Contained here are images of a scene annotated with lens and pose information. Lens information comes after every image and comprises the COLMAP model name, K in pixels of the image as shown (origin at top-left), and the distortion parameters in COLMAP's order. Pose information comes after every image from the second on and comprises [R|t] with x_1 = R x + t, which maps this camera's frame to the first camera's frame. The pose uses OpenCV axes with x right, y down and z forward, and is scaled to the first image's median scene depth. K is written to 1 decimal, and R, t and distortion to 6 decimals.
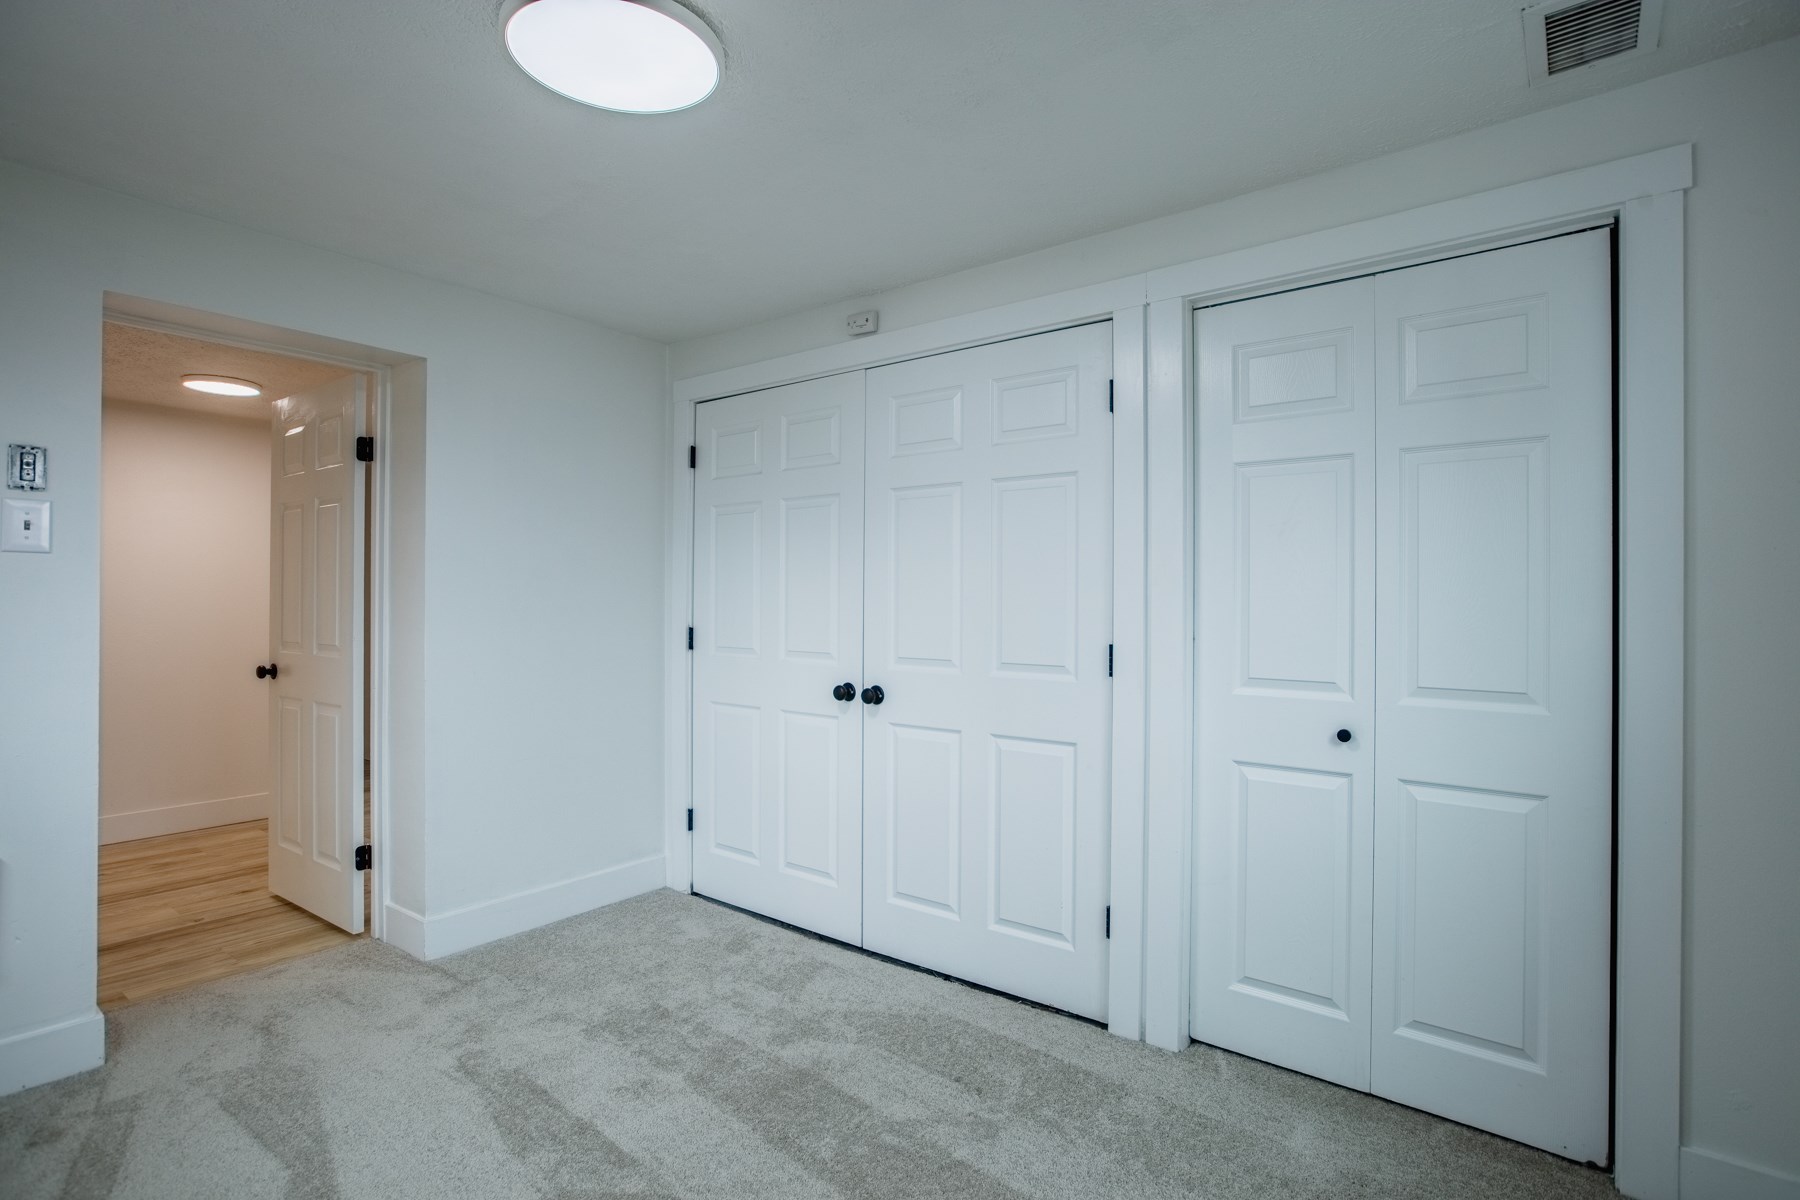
lens RADIAL K [[870.9, 0, 900.0], [0, 870.9, 600.0], [0, 0, 1]] dist [-0.054129, 0.021591]
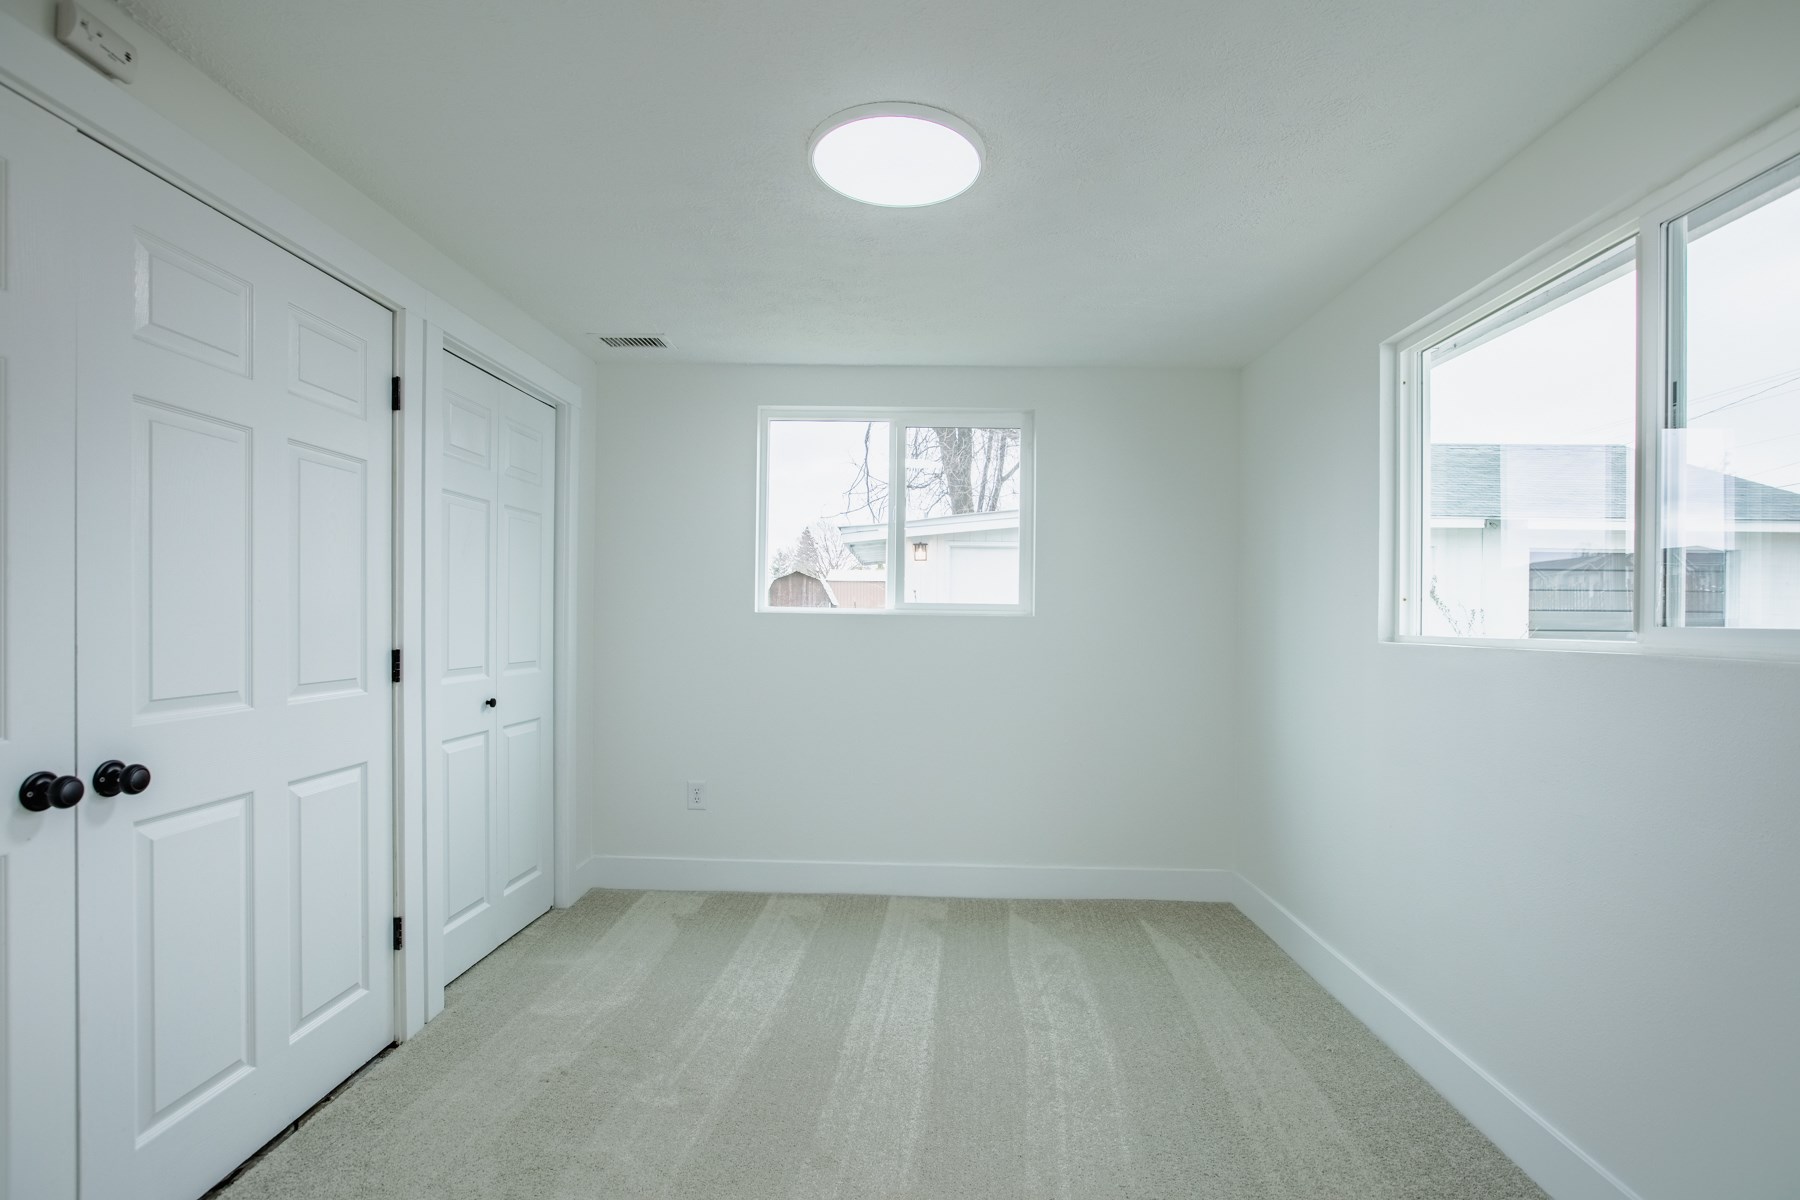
lens RADIAL K [[870.9, 0, 900.0], [0, 870.9, 600.0], [0, 0, 1]] dist [-0.054129, 0.021591]
pose [[-0.610309, 0.012367, 0.792067, -0.839540], [-0.006755, 0.999761, -0.020815, 0.011707], [-0.792134, -0.018054, -0.610080, 1.104339]]
